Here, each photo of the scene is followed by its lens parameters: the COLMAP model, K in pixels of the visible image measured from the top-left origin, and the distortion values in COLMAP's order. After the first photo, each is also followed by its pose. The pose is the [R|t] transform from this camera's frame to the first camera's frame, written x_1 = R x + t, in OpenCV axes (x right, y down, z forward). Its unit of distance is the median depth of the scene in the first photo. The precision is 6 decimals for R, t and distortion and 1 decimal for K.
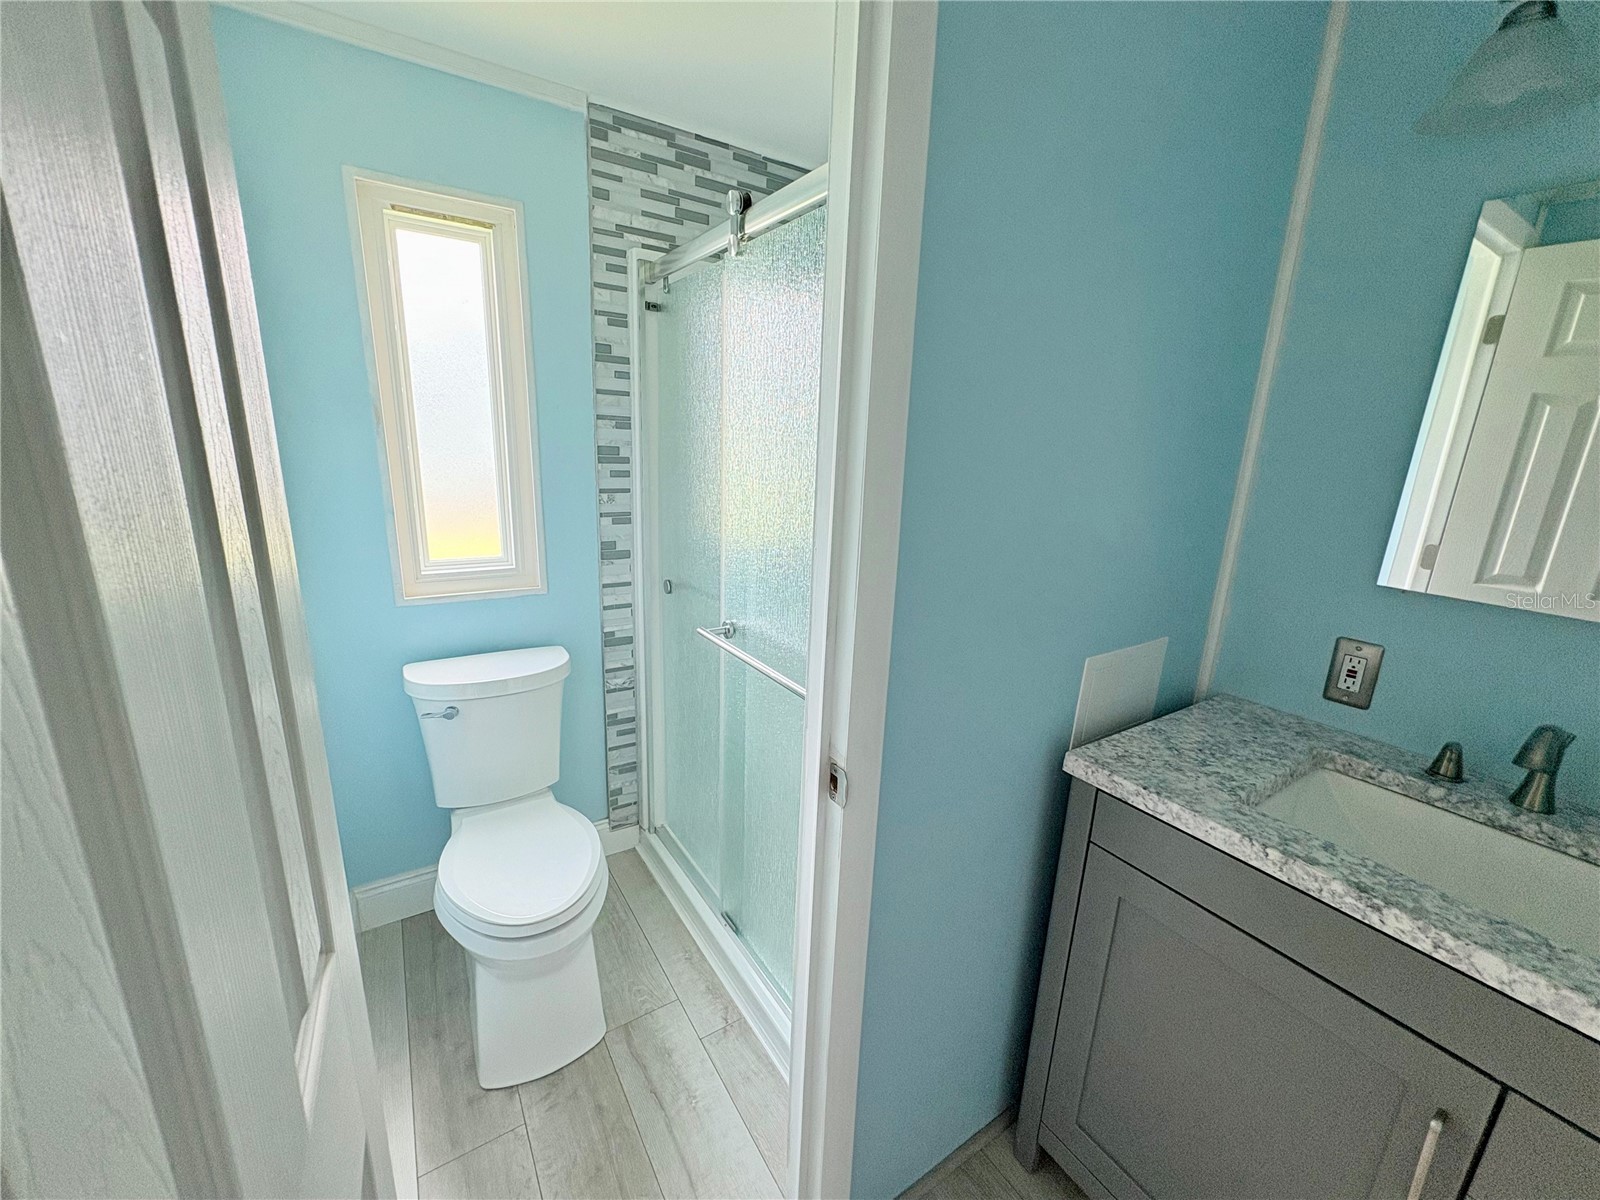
lens RADIAL K [[641.5, 0, 801.3], [0, 641.5, 600.8], [0, 0, 1]] dist [-0.000012, -0.000076]
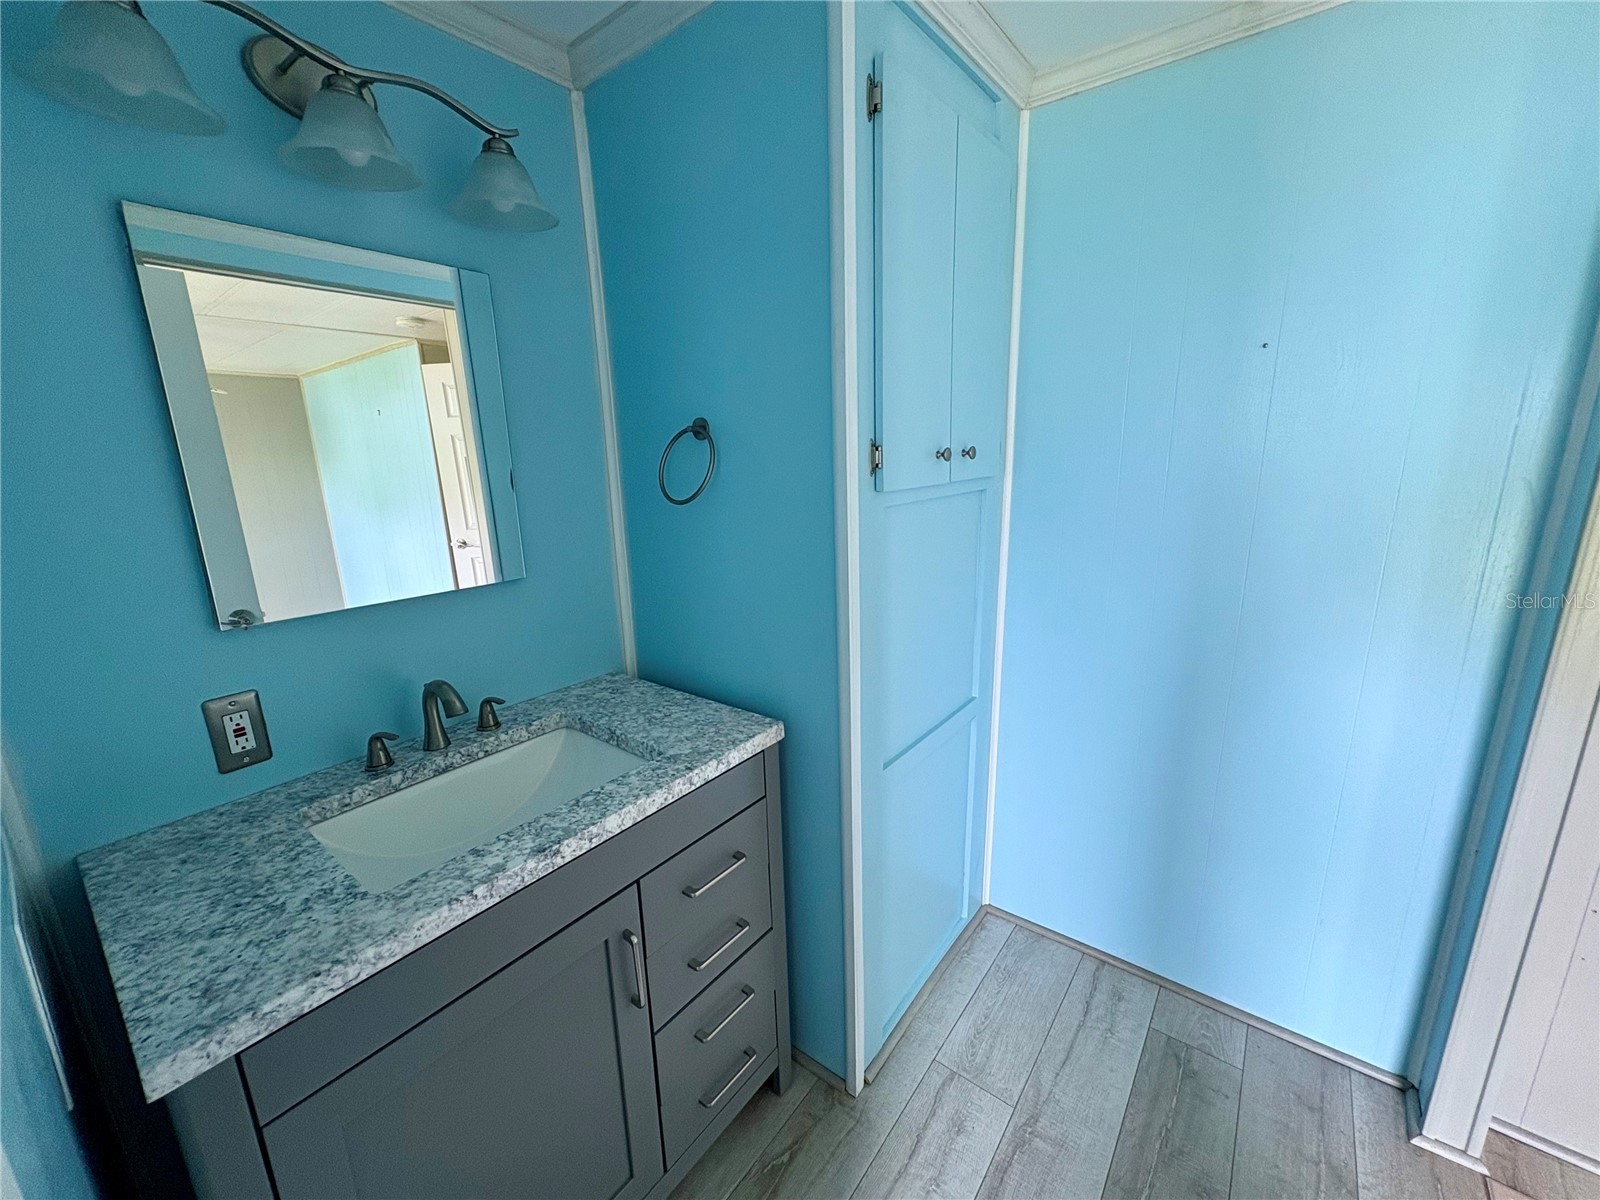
lens RADIAL K [[641.5, 0, 801.0], [0, 641.5, 601.8], [0, 0, 1]] dist [-0.000012, -0.000076]
pose [[-0.333931, -0.246373, 0.909830, -0.172833], [0.248355, 0.908134, 0.337066, -0.176028], [-0.909291, 0.338517, -0.242066, 0.526678]]
